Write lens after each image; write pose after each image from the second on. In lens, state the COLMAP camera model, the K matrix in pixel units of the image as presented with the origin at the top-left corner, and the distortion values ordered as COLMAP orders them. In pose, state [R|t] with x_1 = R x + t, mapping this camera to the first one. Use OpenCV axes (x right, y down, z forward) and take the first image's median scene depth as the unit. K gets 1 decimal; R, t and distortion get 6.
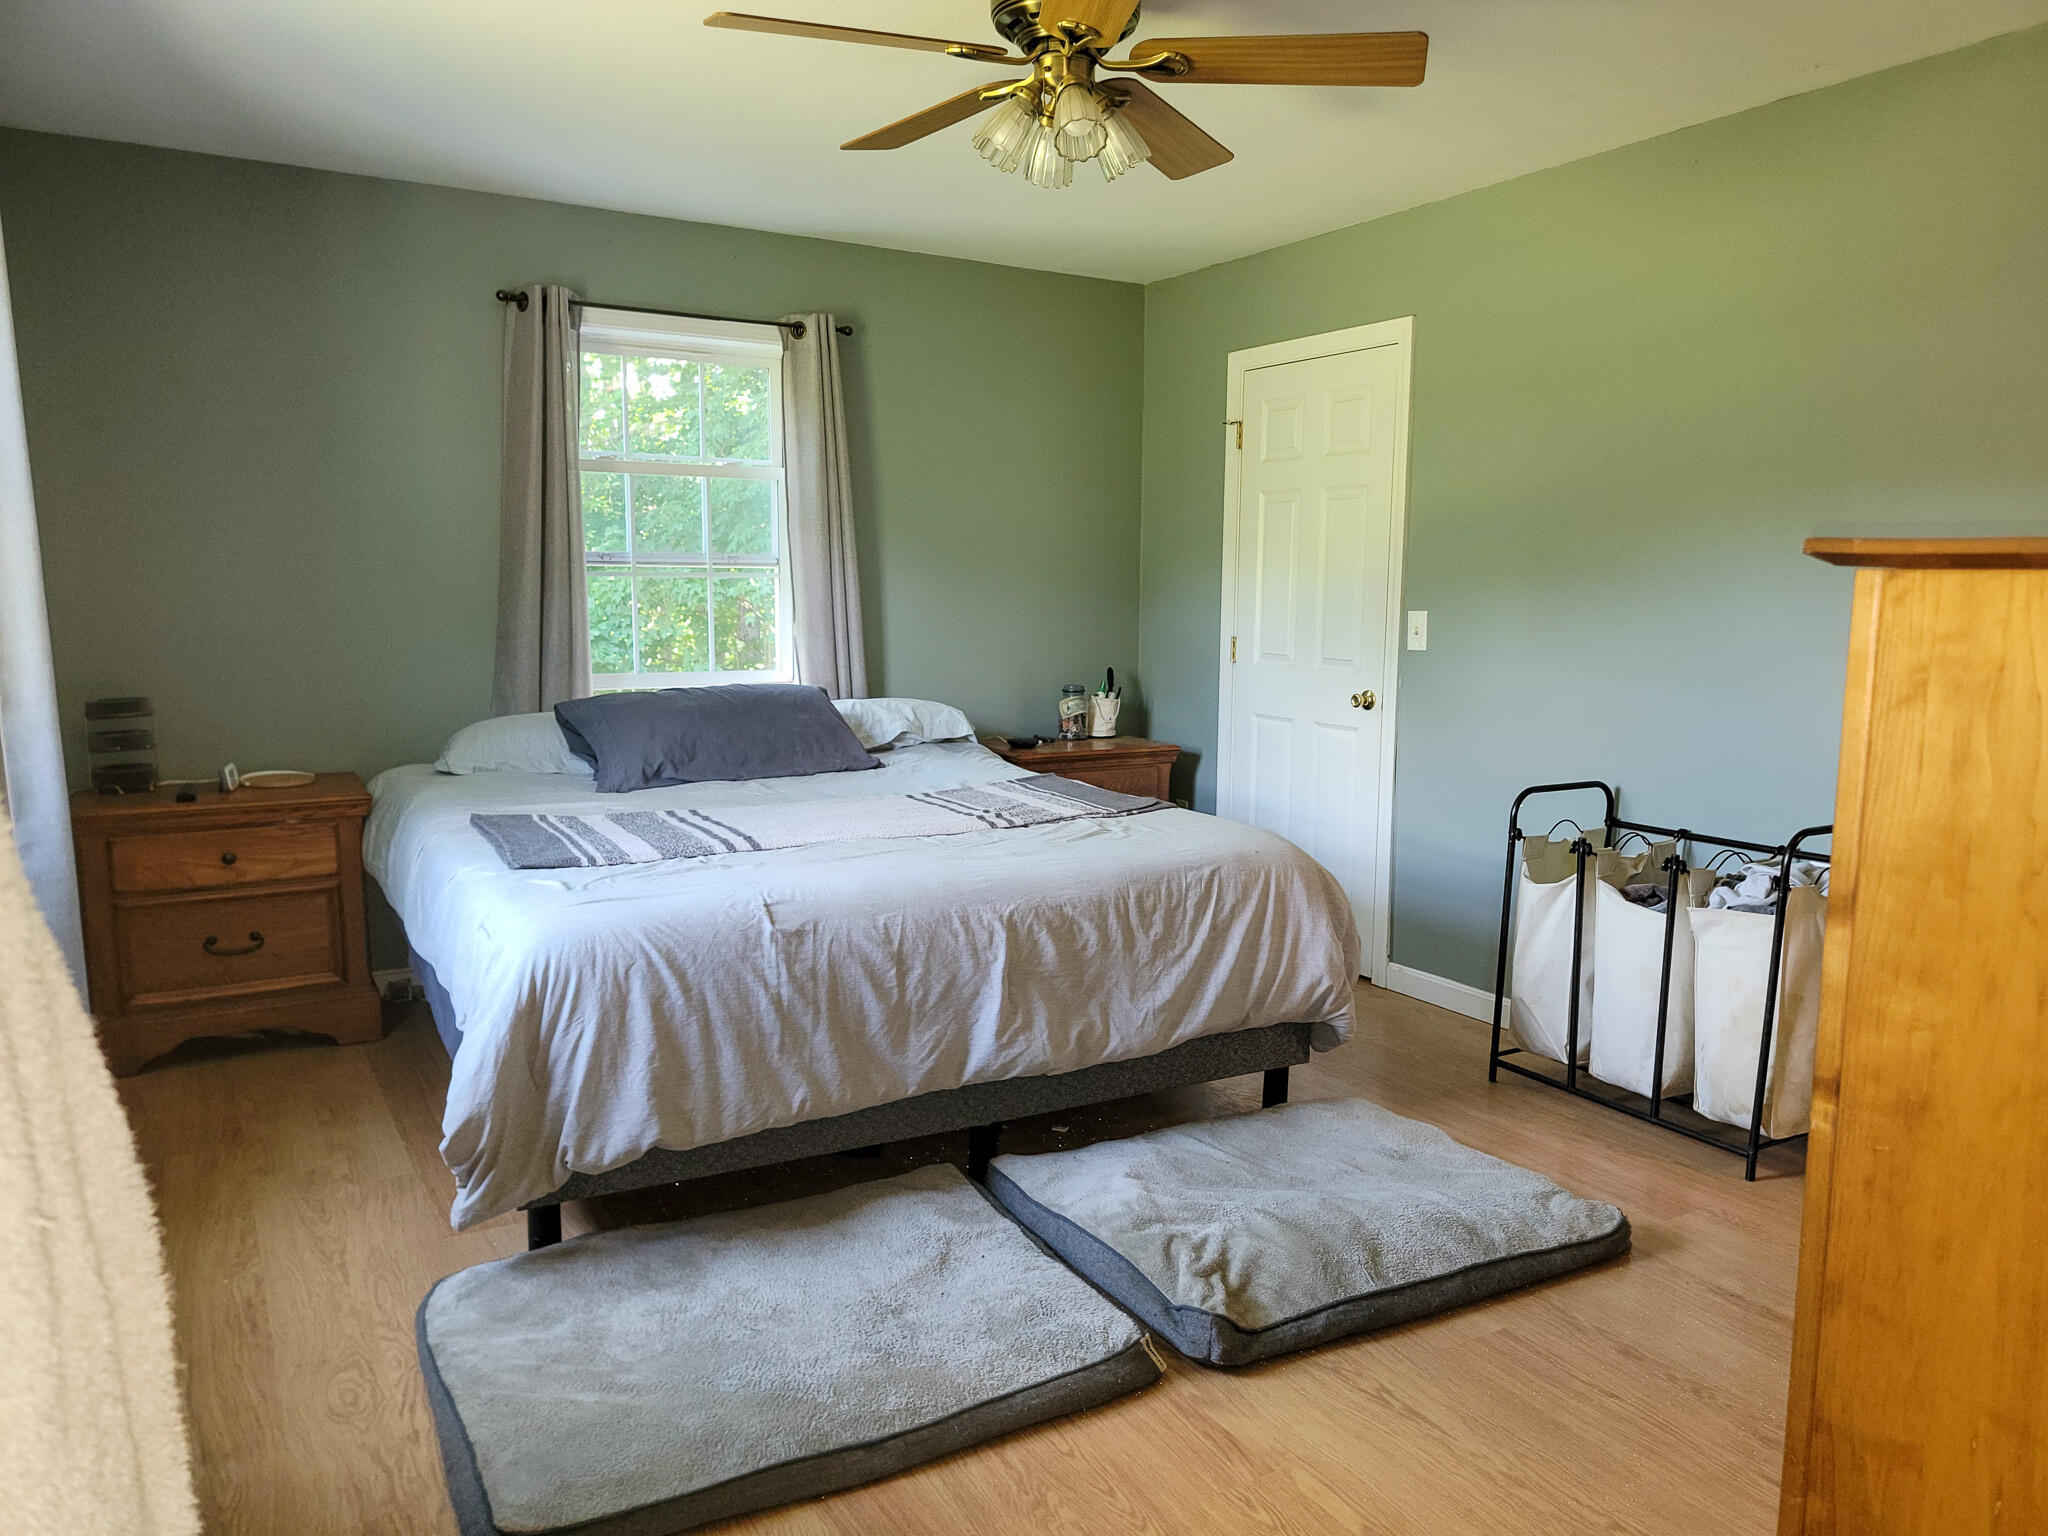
lens RADIAL K [[1463.8, 0, 1024.6], [0, 1463.8, 788.1], [0, 0, 1]] dist [0.043687, -0.021661]
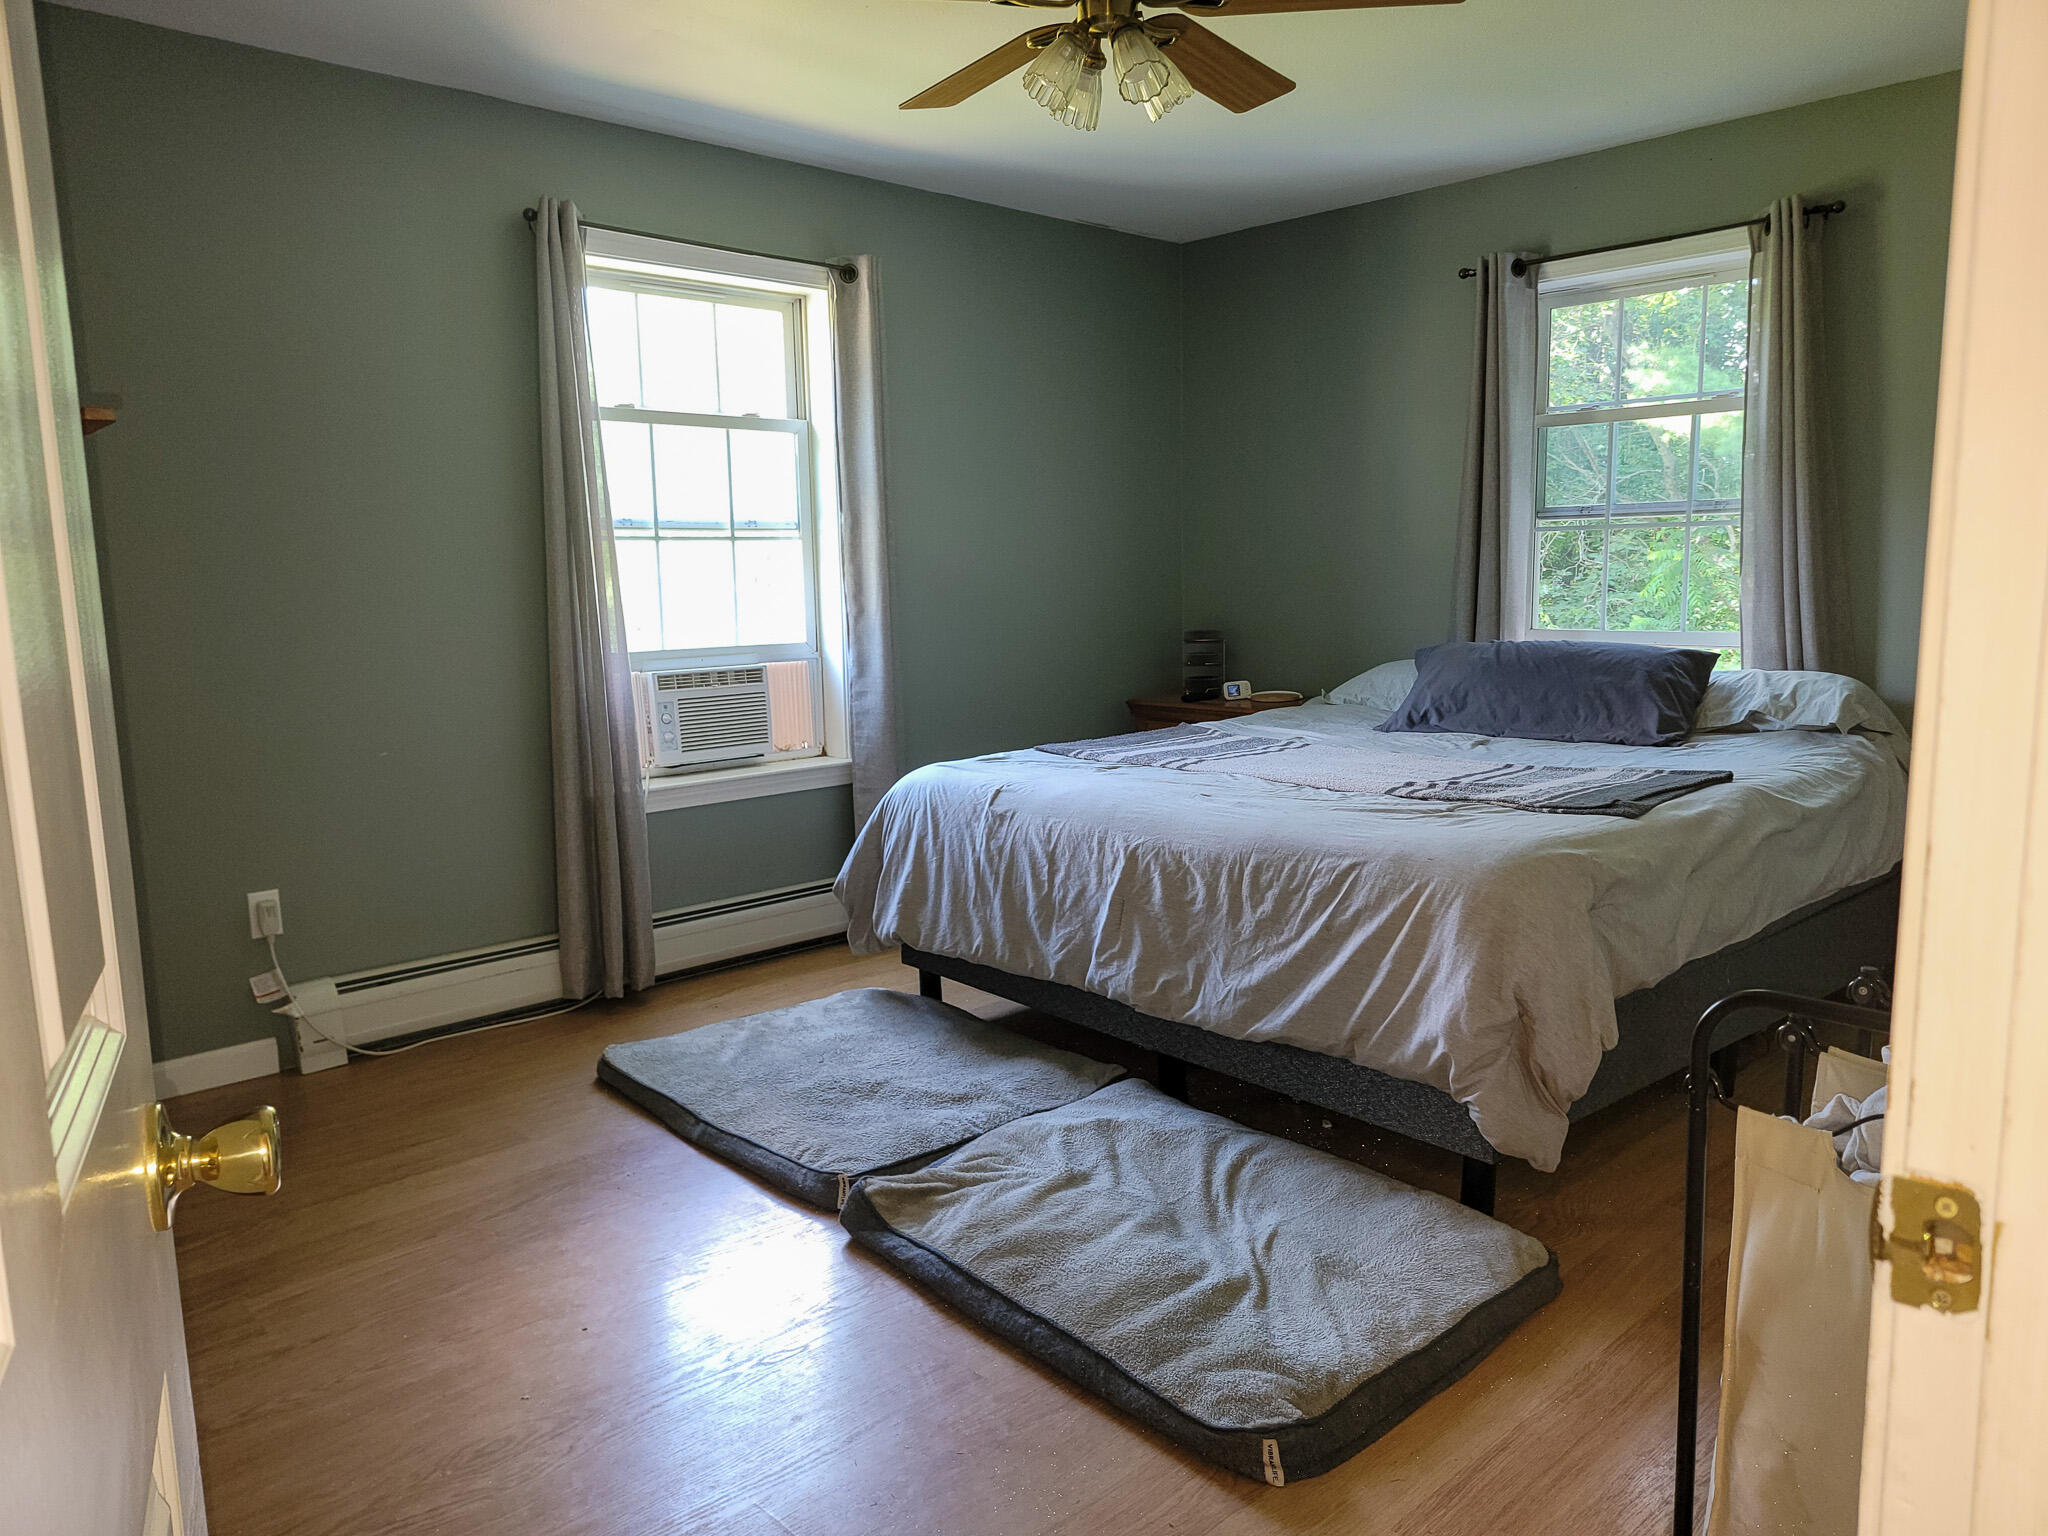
lens RADIAL K [[1409.1, 0, 1025.8], [0, 1409.1, 774.0], [0, 0, 1]] dist [0.075986, -0.069281]
pose [[0.223285, 0.131126, -0.965893, 0.909478], [-0.120561, 0.987017, 0.106124, -0.060120], [0.967269, 0.092753, 0.236195, 0.667277]]
